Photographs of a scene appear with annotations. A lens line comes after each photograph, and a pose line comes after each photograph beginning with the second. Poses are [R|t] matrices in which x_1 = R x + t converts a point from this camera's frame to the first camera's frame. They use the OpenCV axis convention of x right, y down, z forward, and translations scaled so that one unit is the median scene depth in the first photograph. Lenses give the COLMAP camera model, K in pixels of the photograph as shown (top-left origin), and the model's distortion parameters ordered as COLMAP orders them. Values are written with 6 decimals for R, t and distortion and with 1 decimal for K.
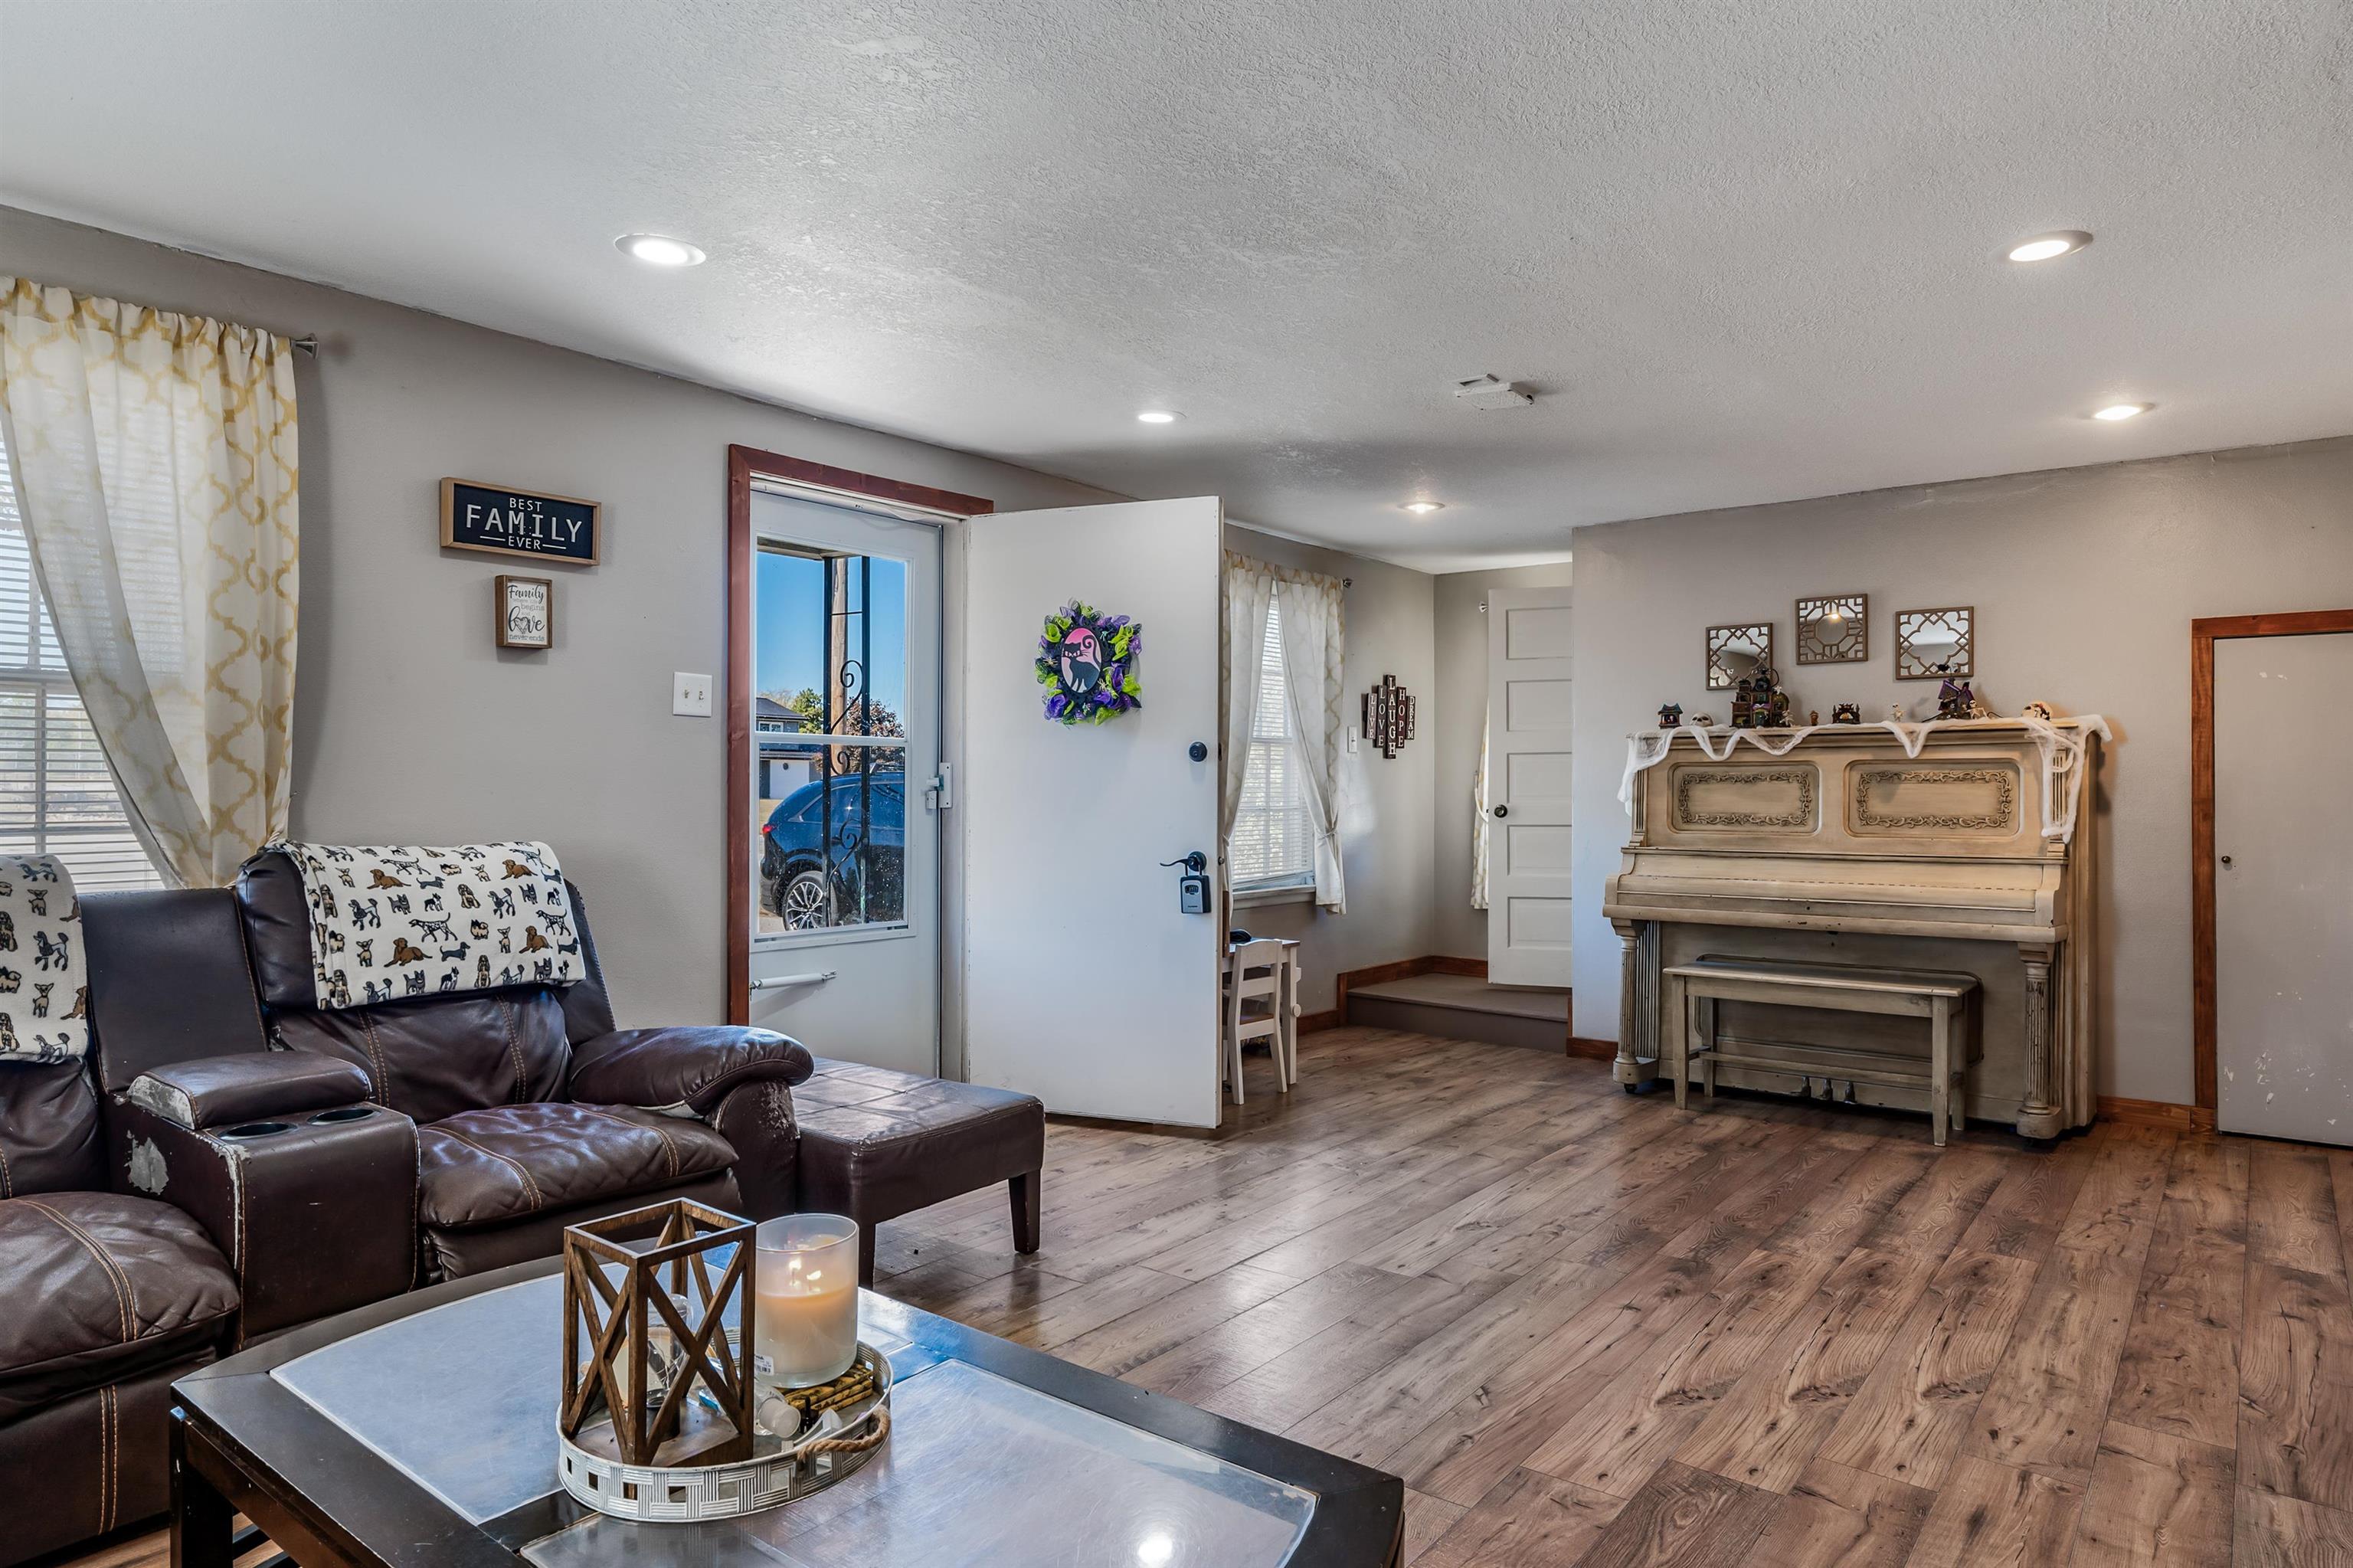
lens RADIAL K [[1399.1, 0, 1176.5], [0, 1399.1, 784.0], [0, 0, 1]] dist [0.000408, 0.000218]
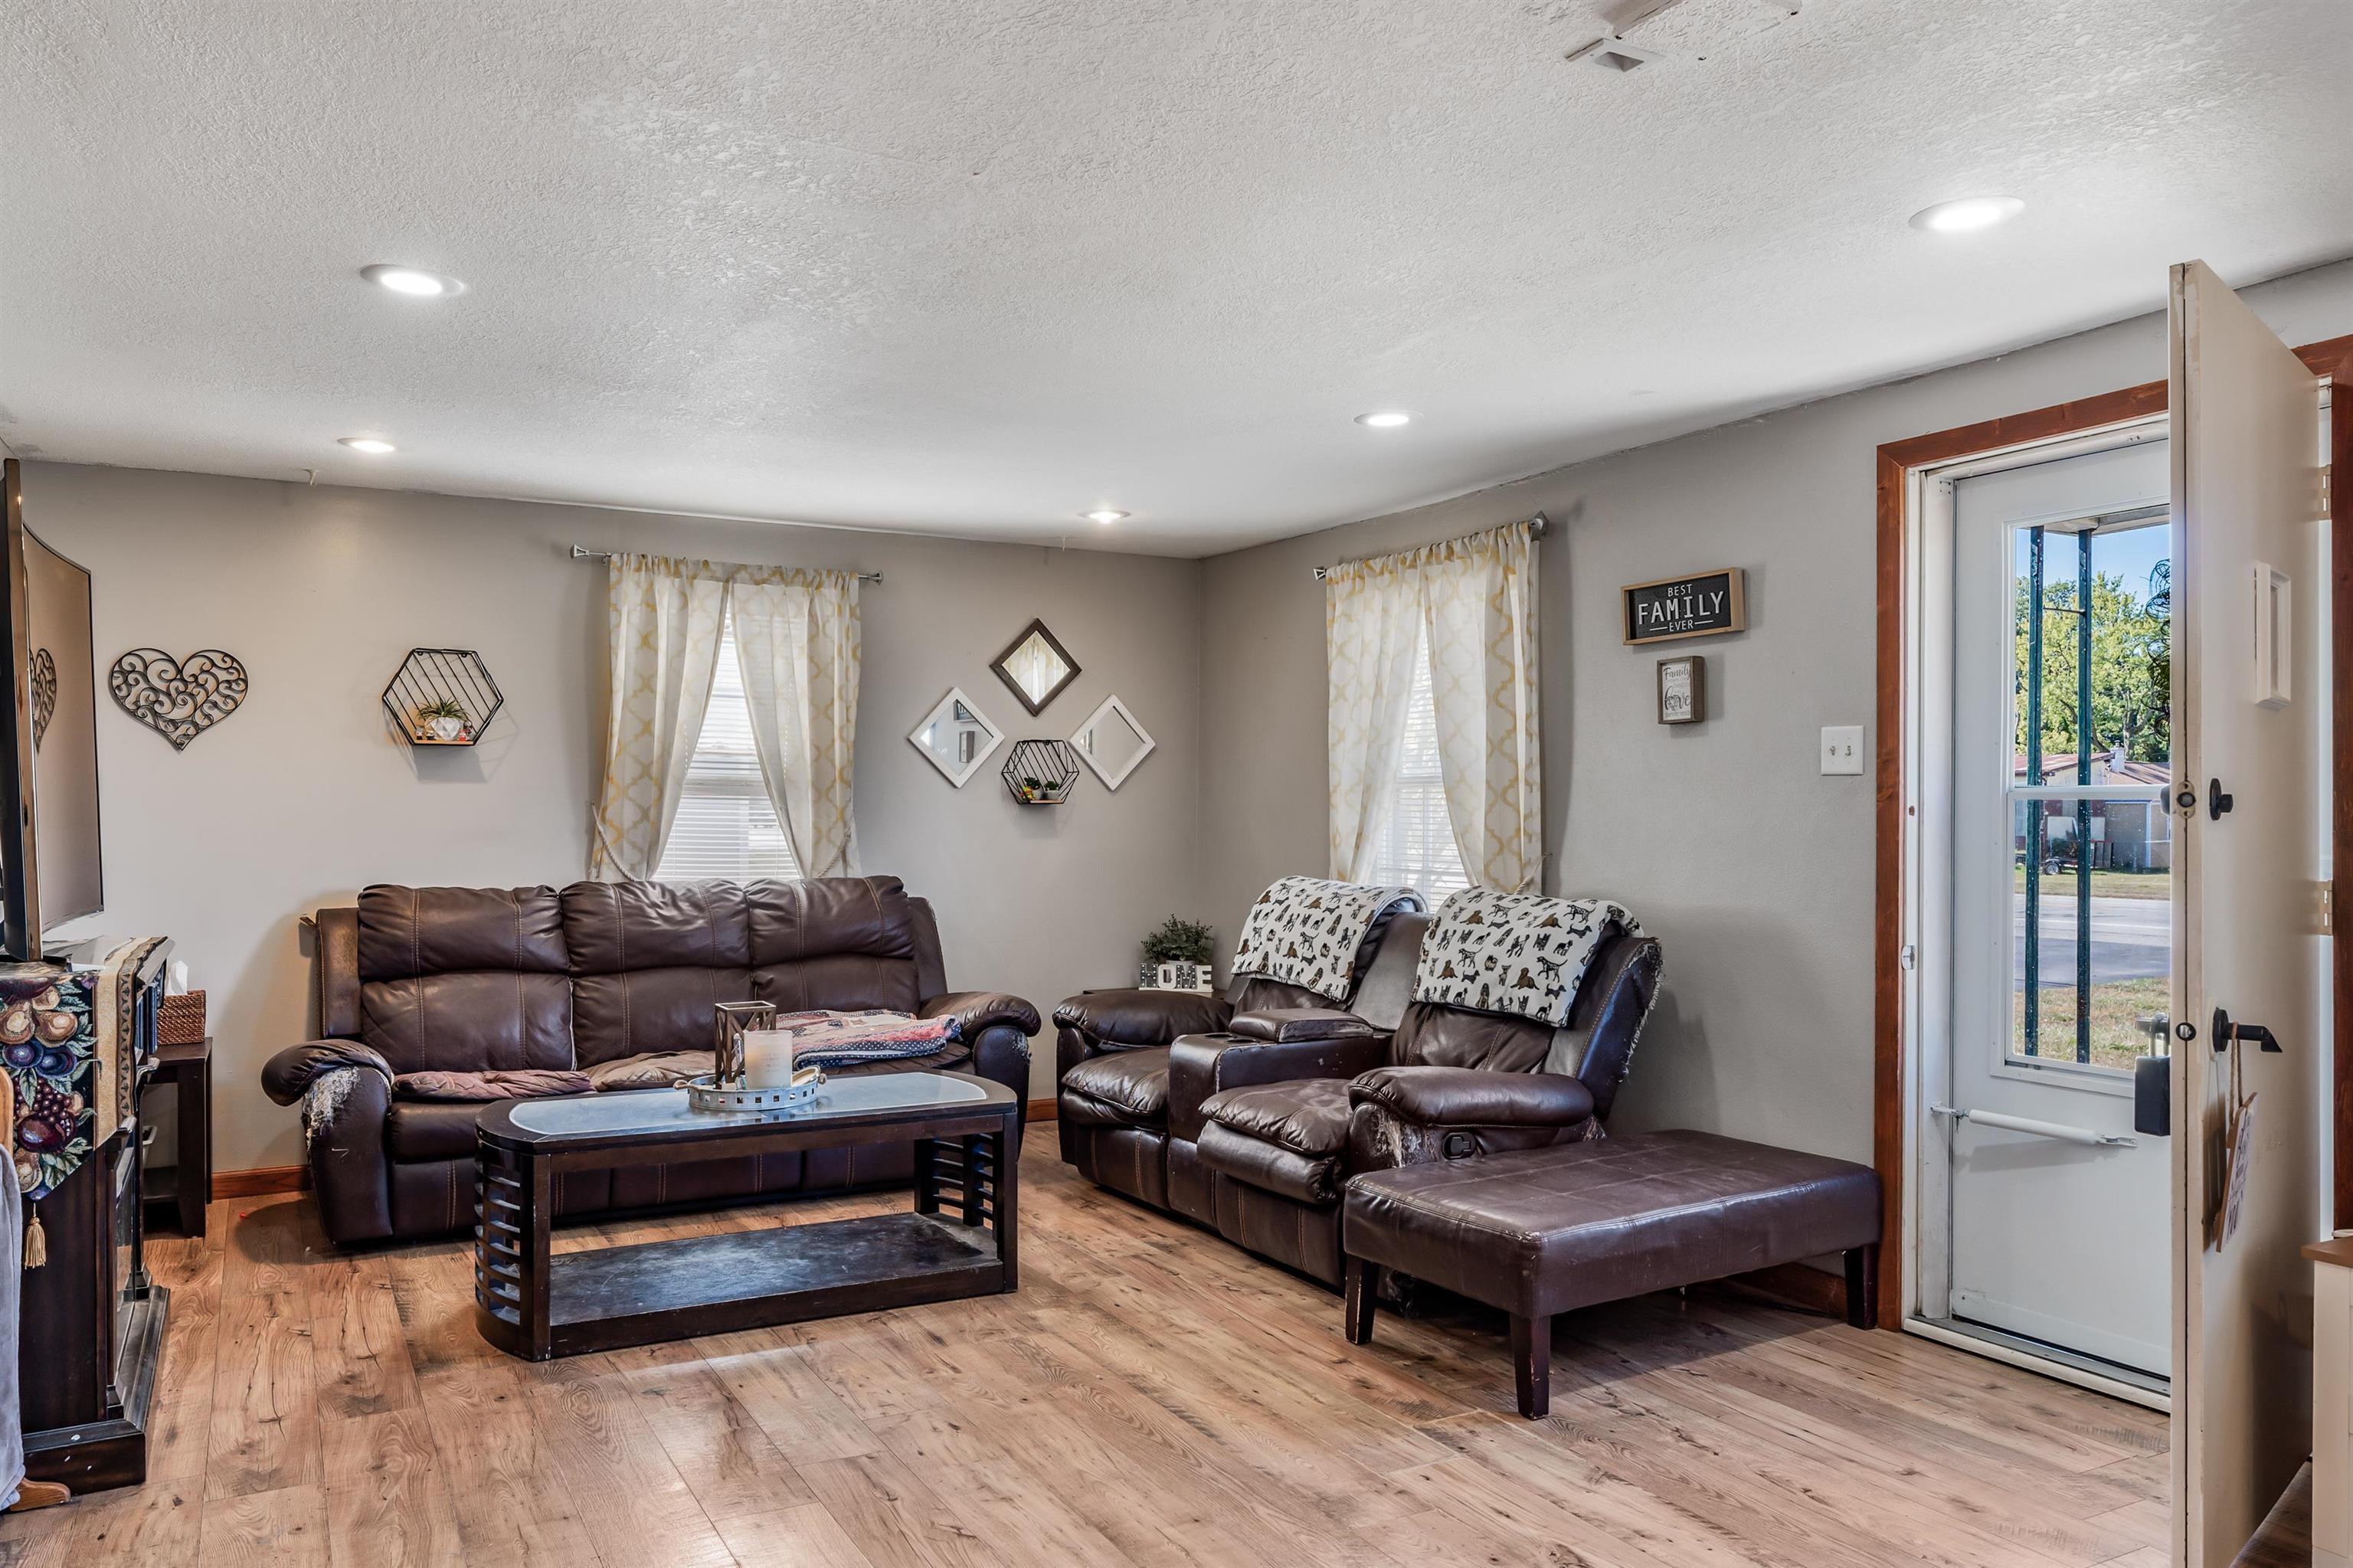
lens RADIAL K [[1635.6, 0, 1180.8], [0, 1635.6, 814.0], [0, 0, 1]] dist [-0.001514, -0.000289]
pose [[-0.384806, -0.012377, -0.922915, 0.769981], [-0.010515, 0.999904, -0.009026, -0.011235], [0.922938, 0.006231, -0.384899, 1.035932]]
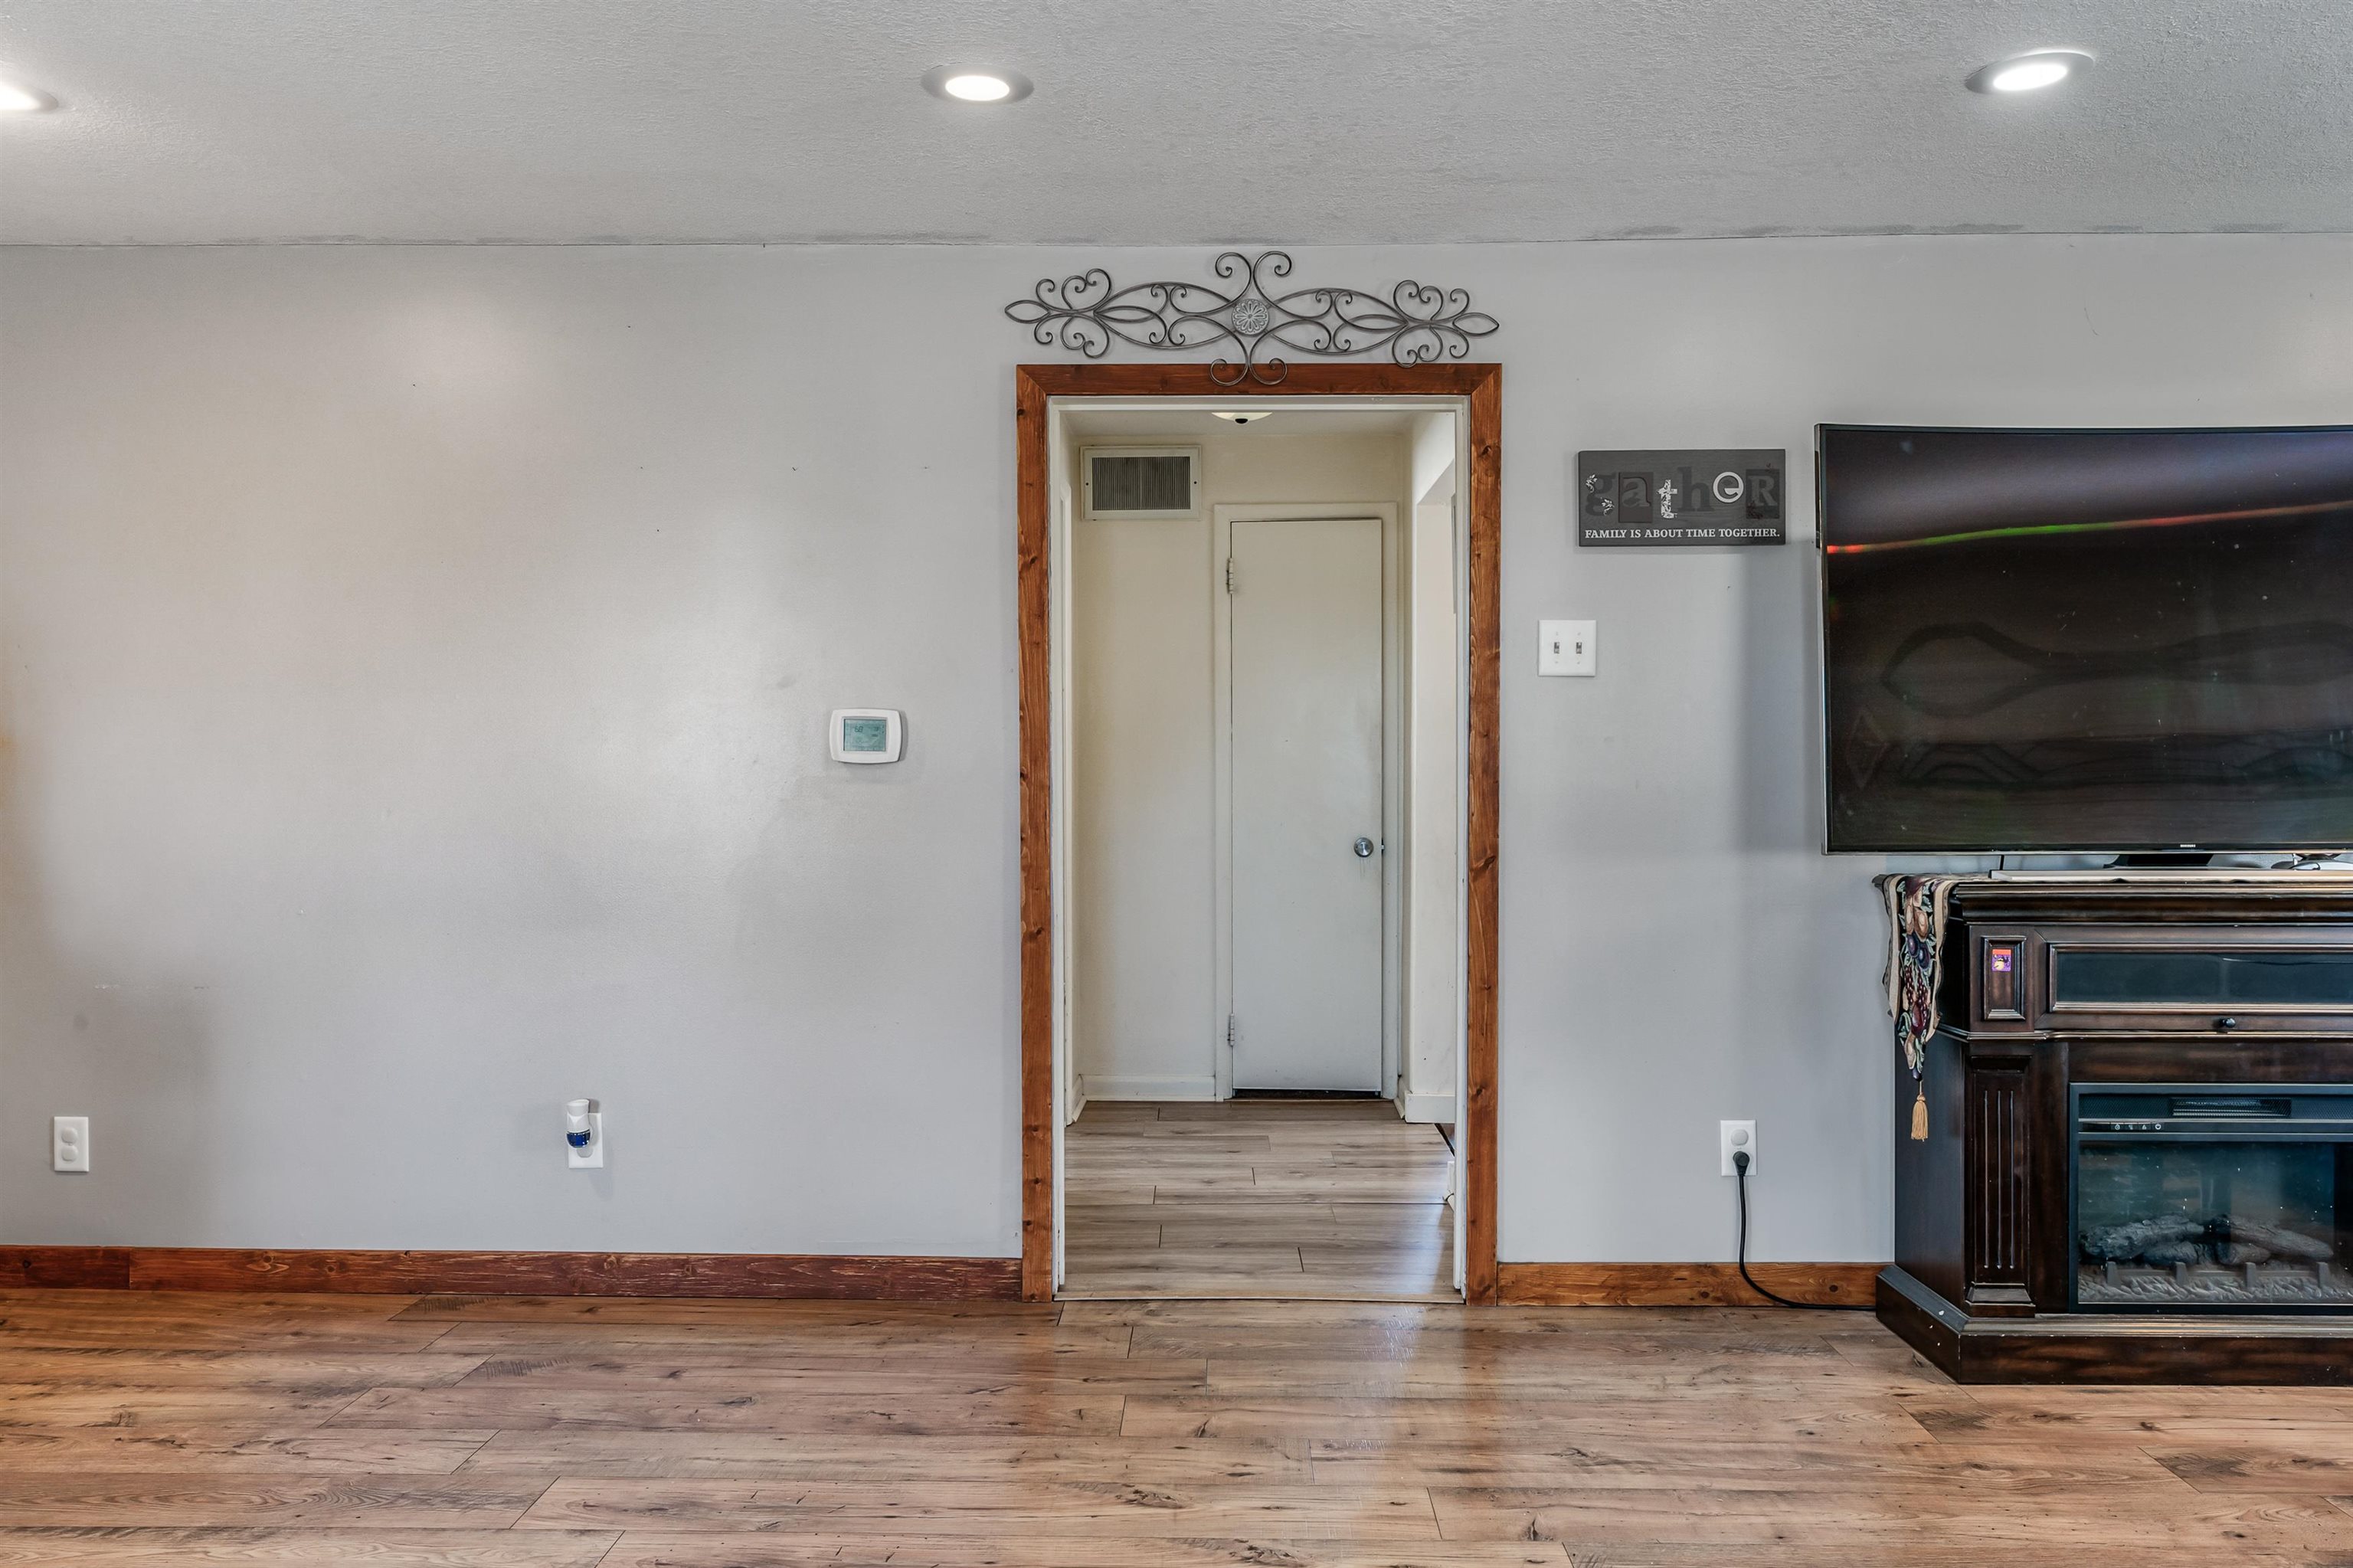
lens RADIAL K [[1697.8, 0, 1173.9], [0, 1697.8, 791.0], [0, 0, 1]] dist [-0.000396, -0.001102]
pose [[-0.595111, -0.020032, 0.803394, -0.166540], [0.000433, 0.999681, 0.025247, -0.002207], [-0.803643, 0.015373, -0.594913, 1.069927]]
